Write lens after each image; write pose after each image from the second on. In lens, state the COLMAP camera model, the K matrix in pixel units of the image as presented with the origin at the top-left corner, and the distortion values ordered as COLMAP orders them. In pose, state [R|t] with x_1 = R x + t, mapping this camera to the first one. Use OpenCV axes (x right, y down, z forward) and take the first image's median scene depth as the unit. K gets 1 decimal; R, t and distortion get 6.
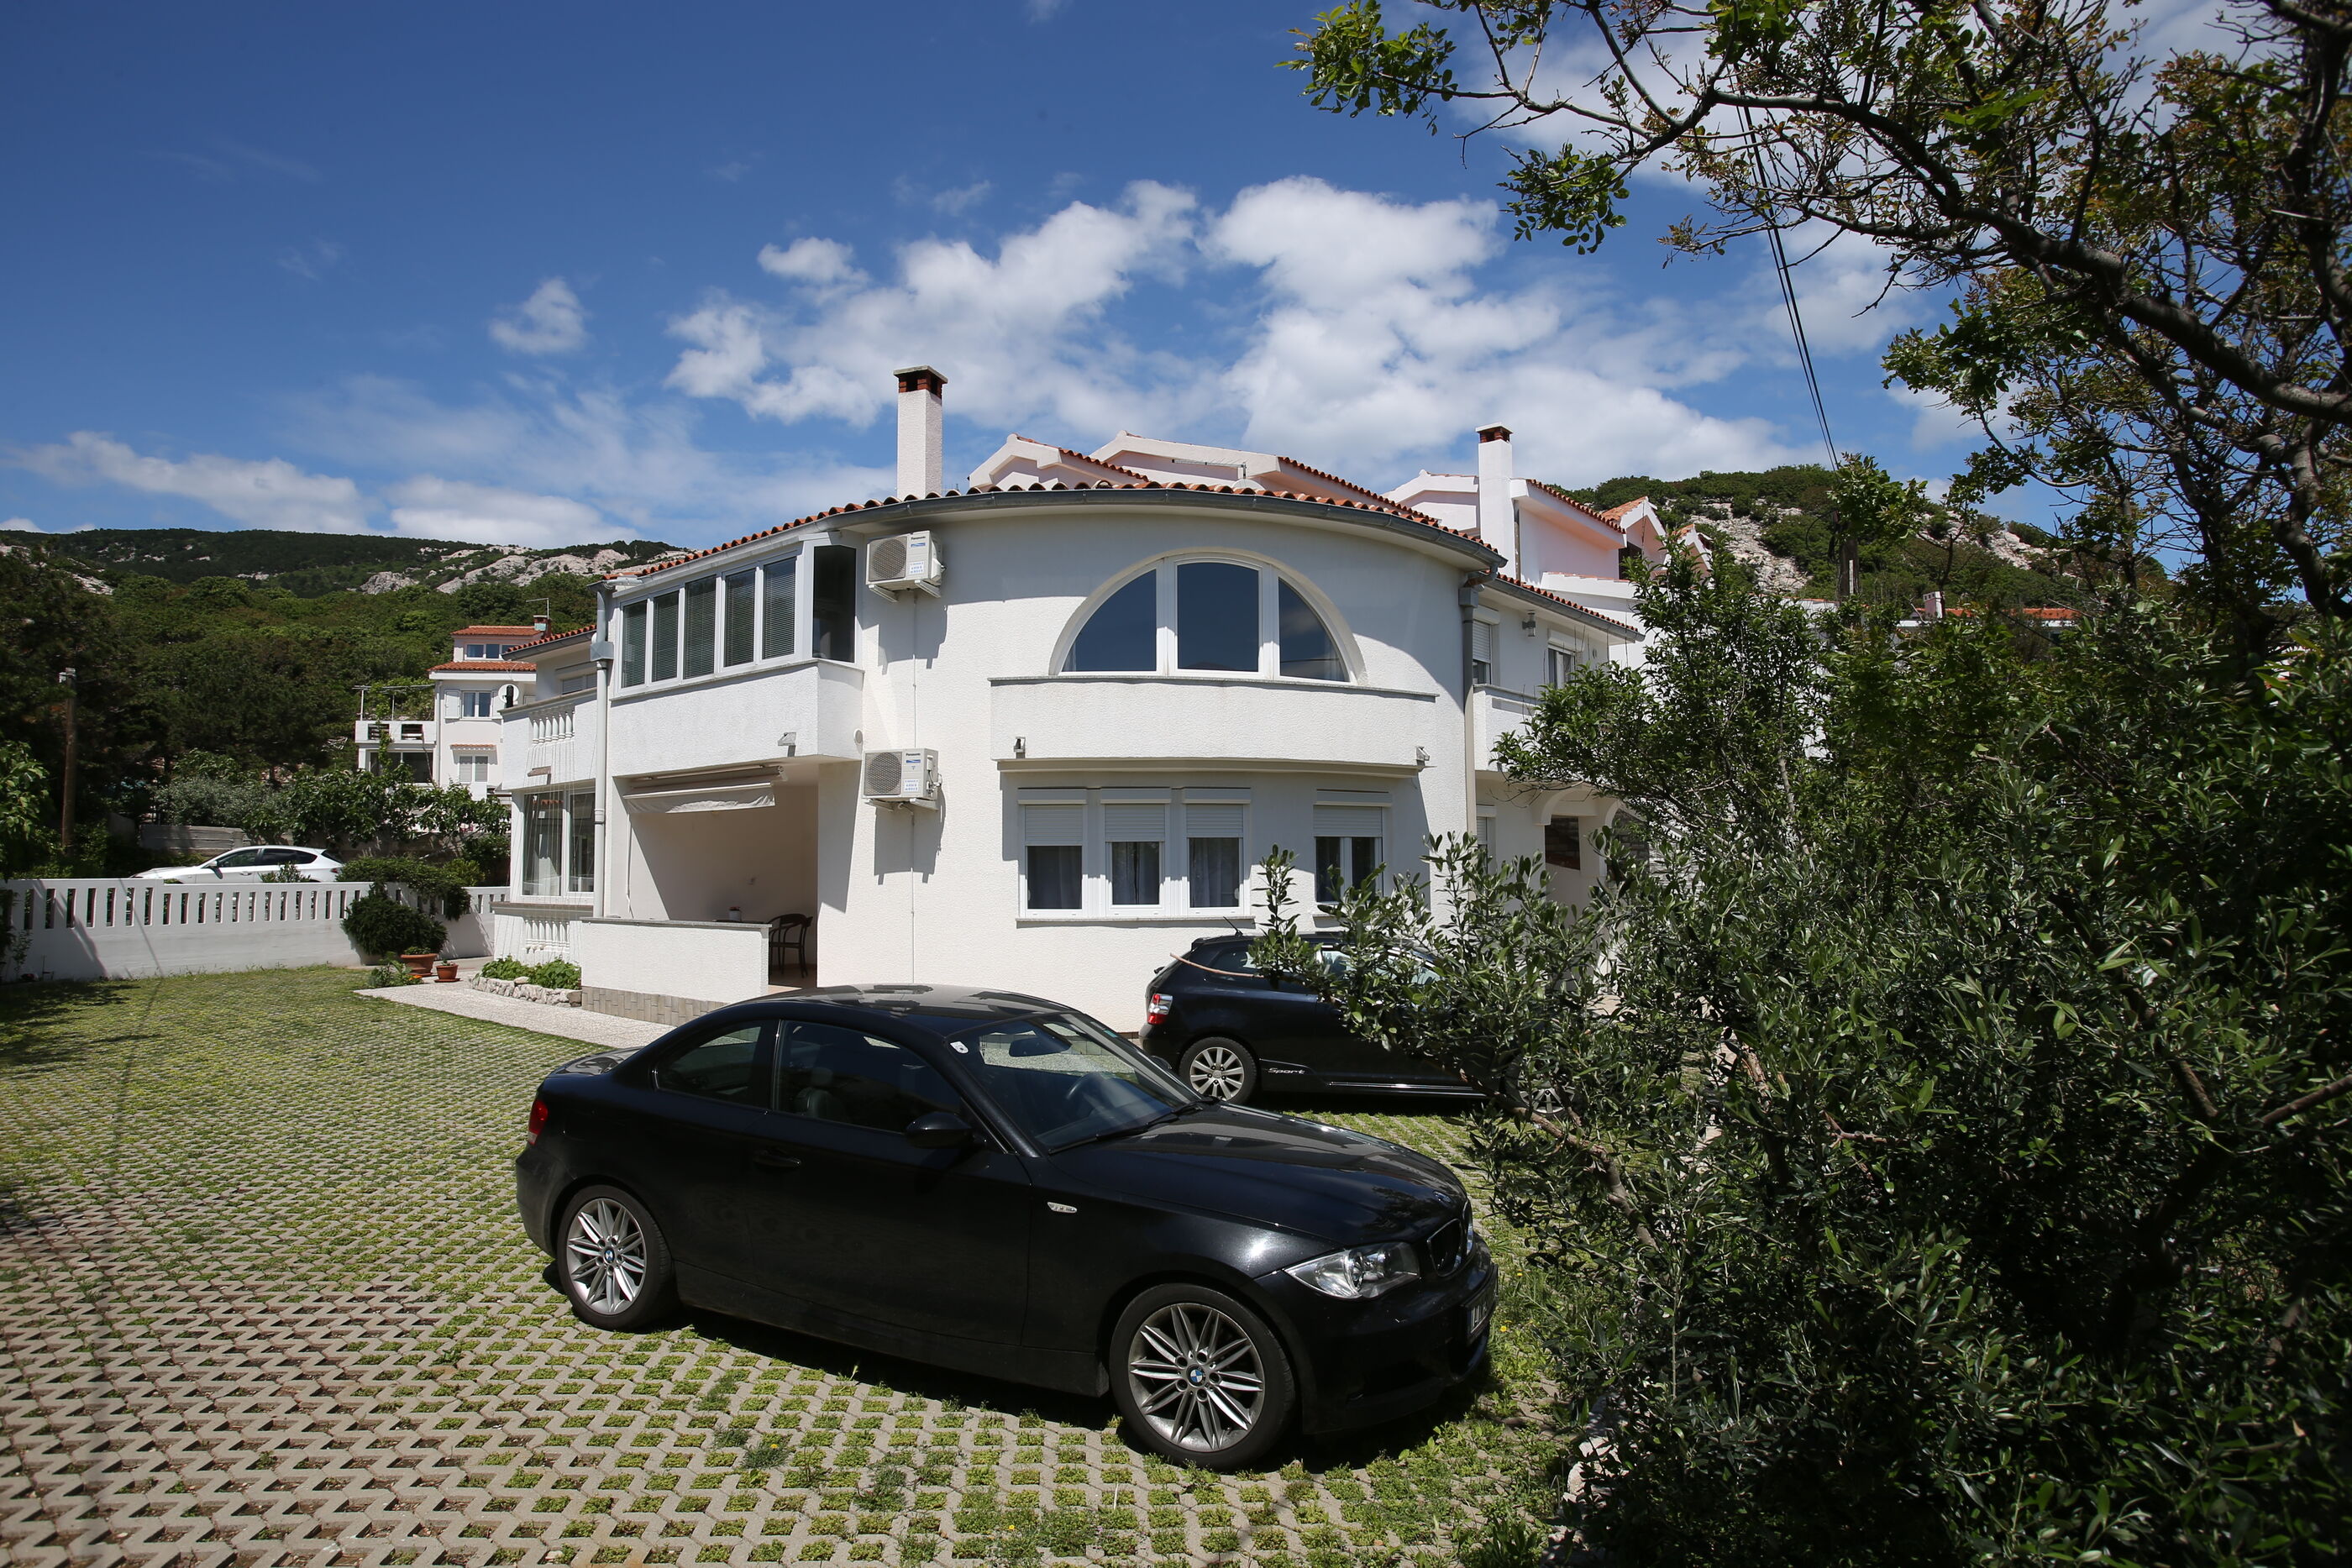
lens RADIAL K [[1307.5, 0, 1176.0], [0, 1307.5, 784.0], [0, 0, 1]] dist [-0.077830, 0.063167]
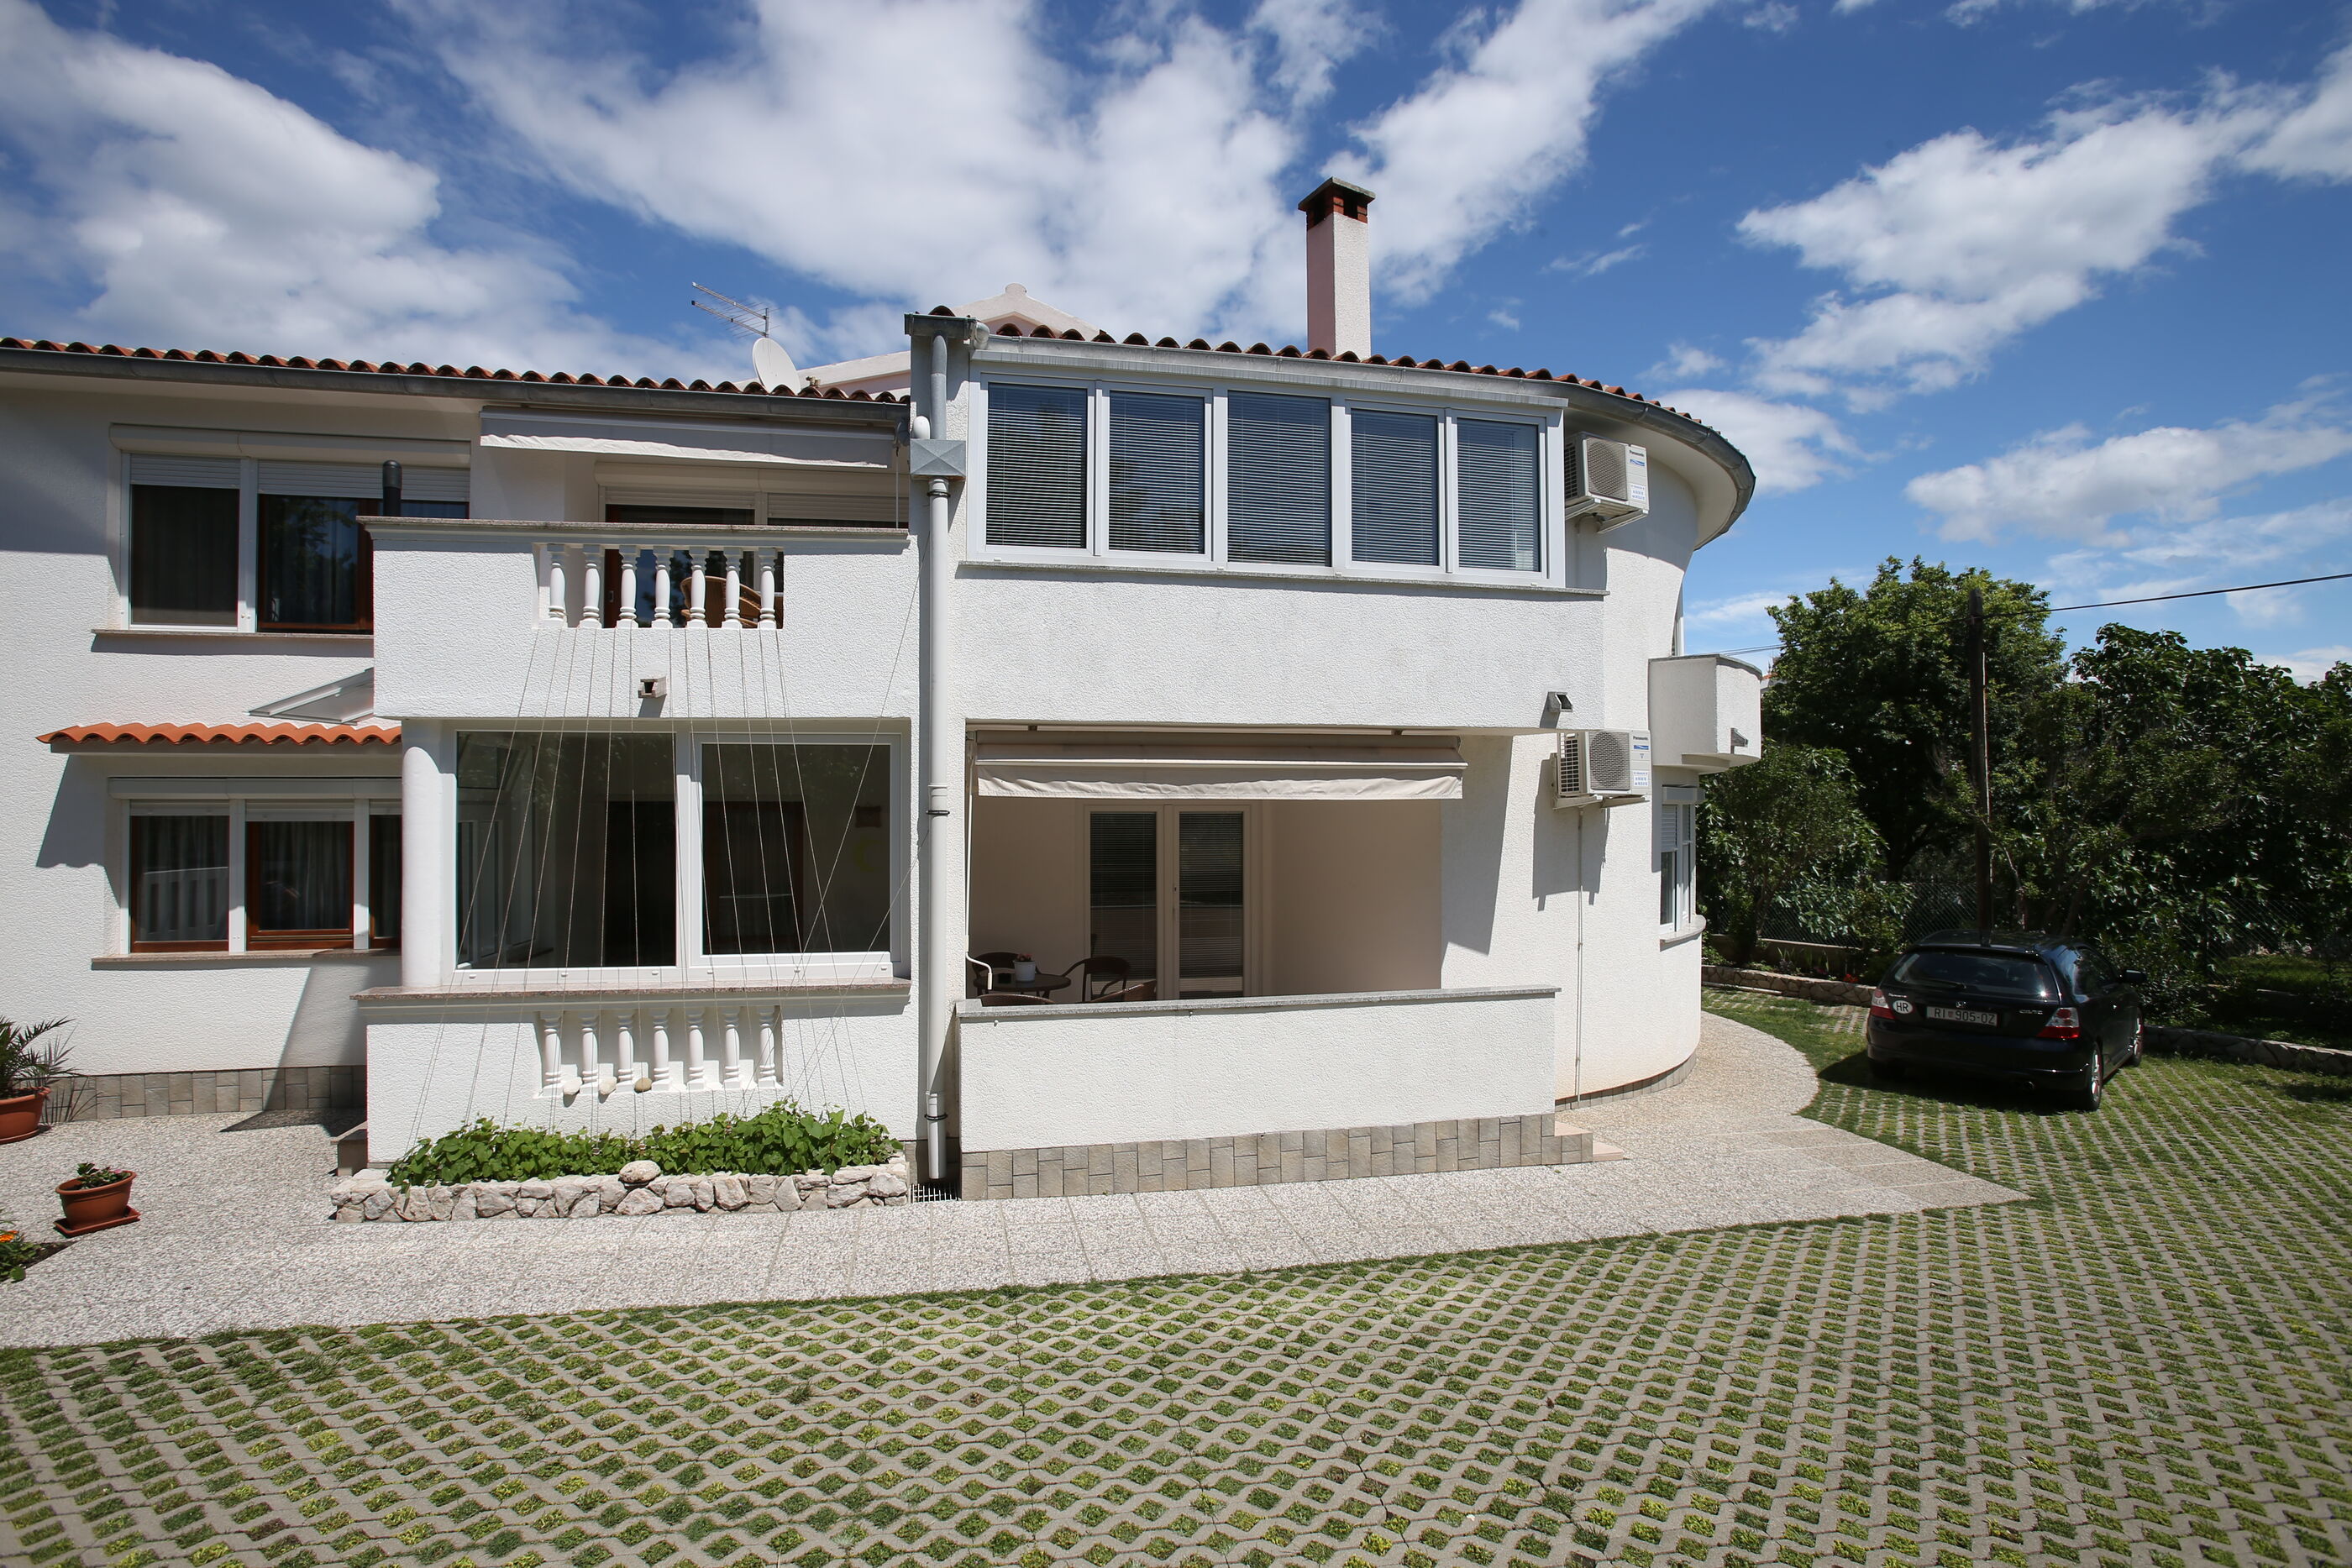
lens RADIAL K [[1143.1, 0, 1174.3], [0, 1143.1, 791.3], [0, 0, 1]] dist [-0.093131, 0.051830]
pose [[0.616960, 0.023733, 0.786636, -0.727784], [-0.053306, 0.998510, 0.011683, 0.012463], [-0.785187, -0.049140, 0.617306, 0.666021]]
